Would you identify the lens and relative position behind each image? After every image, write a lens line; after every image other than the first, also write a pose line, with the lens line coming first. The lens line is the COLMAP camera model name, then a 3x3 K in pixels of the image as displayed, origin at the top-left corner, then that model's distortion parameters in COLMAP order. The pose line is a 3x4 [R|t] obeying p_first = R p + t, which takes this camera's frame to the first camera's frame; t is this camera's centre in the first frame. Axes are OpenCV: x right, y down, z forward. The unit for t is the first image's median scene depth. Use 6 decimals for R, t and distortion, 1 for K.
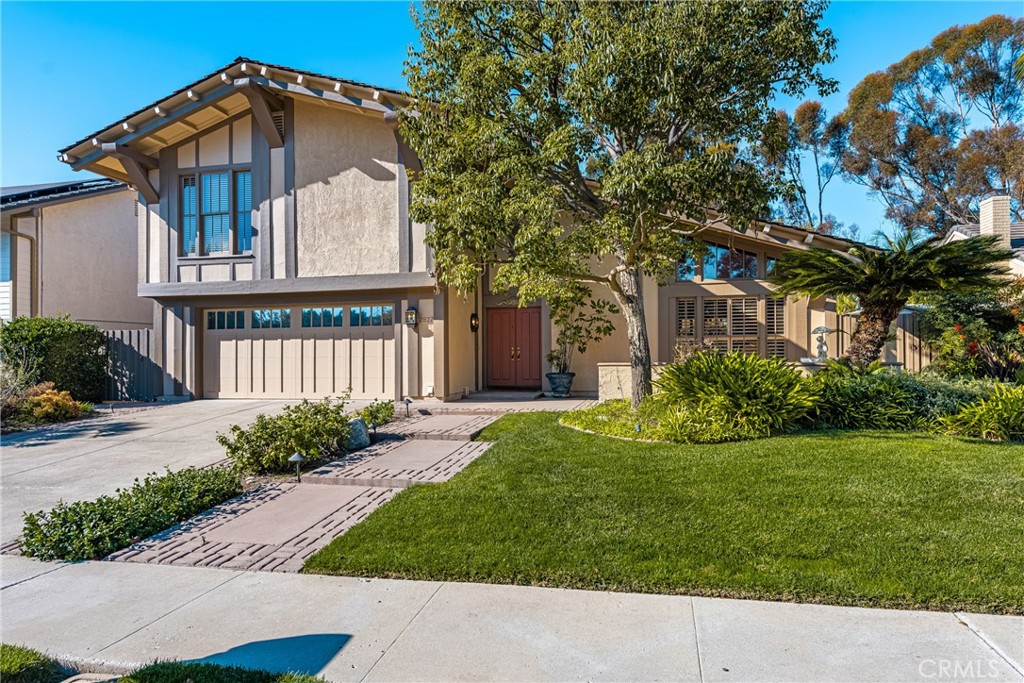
lens RADIAL K [[614.9, 0, 506.9], [0, 614.9, 345.6], [0, 0, 1]] dist [0.006350, 0.000107]
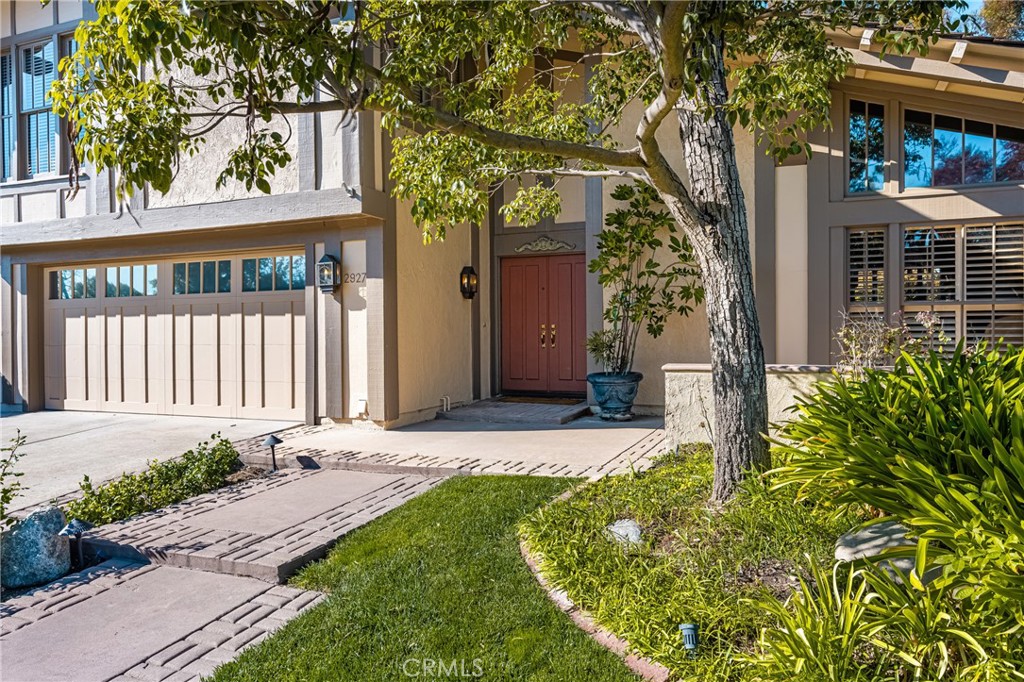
lens RADIAL K [[700.1, 0, 513.4], [0, 700.1, 333.4], [0, 0, 1]] dist [0.001530, -0.001362]
pose [[0.983789, -0.001609, -0.179323, 0.116774], [0.007758, 0.999406, 0.033591, -0.012777], [0.179162, -0.034437, 0.983217, 0.405672]]
